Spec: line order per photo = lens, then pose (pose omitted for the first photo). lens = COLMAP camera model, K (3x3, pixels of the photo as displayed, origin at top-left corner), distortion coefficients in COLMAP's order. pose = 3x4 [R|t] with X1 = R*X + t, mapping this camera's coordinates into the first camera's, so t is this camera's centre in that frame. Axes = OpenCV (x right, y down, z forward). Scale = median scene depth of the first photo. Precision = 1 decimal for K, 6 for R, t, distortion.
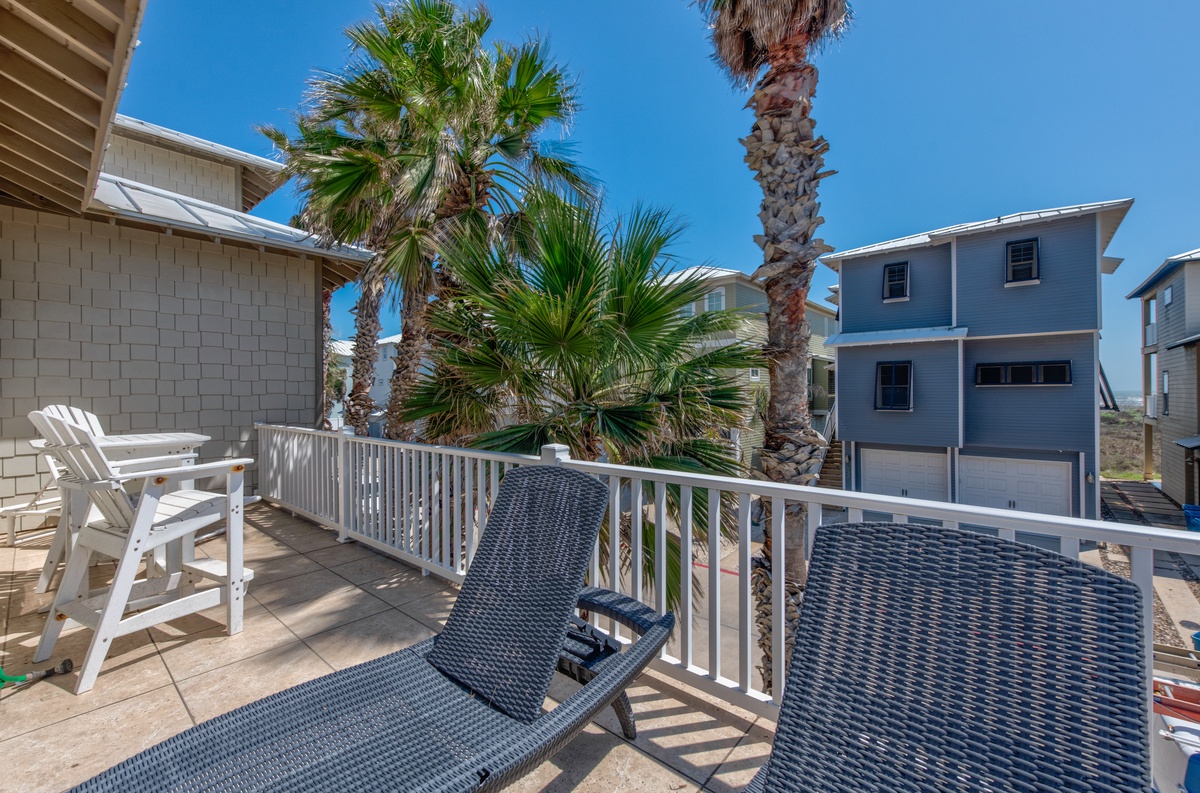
lens RADIAL K [[499.4, 0, 604.6], [0, 499.4, 396.2], [0, 0, 1]] dist [0.011107, -0.000267]
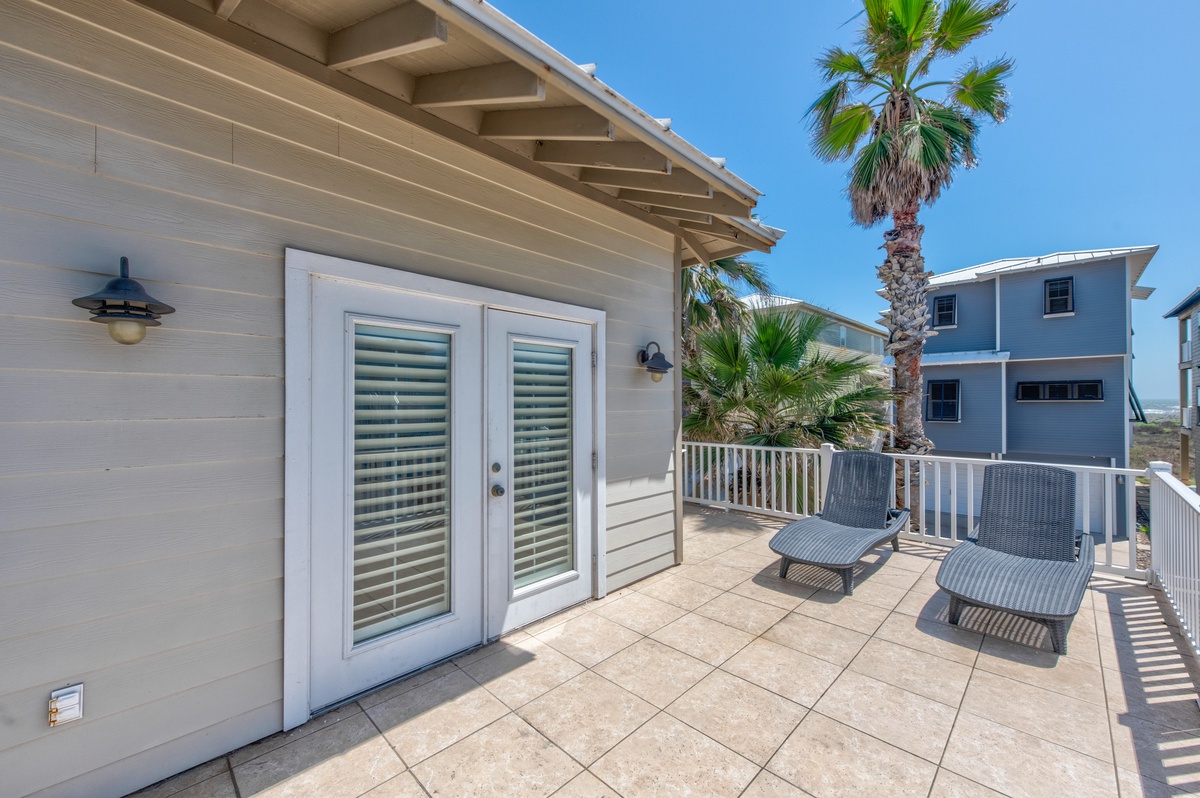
lens RADIAL K [[484.6, 0, 595.6], [0, 484.6, 397.4], [0, 0, 1]] dist [0.012775, -0.000499]
pose [[0.997635, 0.003530, -0.068638, -0.183521], [-0.004084, 0.999960, -0.007939, -0.016529], [0.068608, 0.008201, 0.997610, -0.230235]]
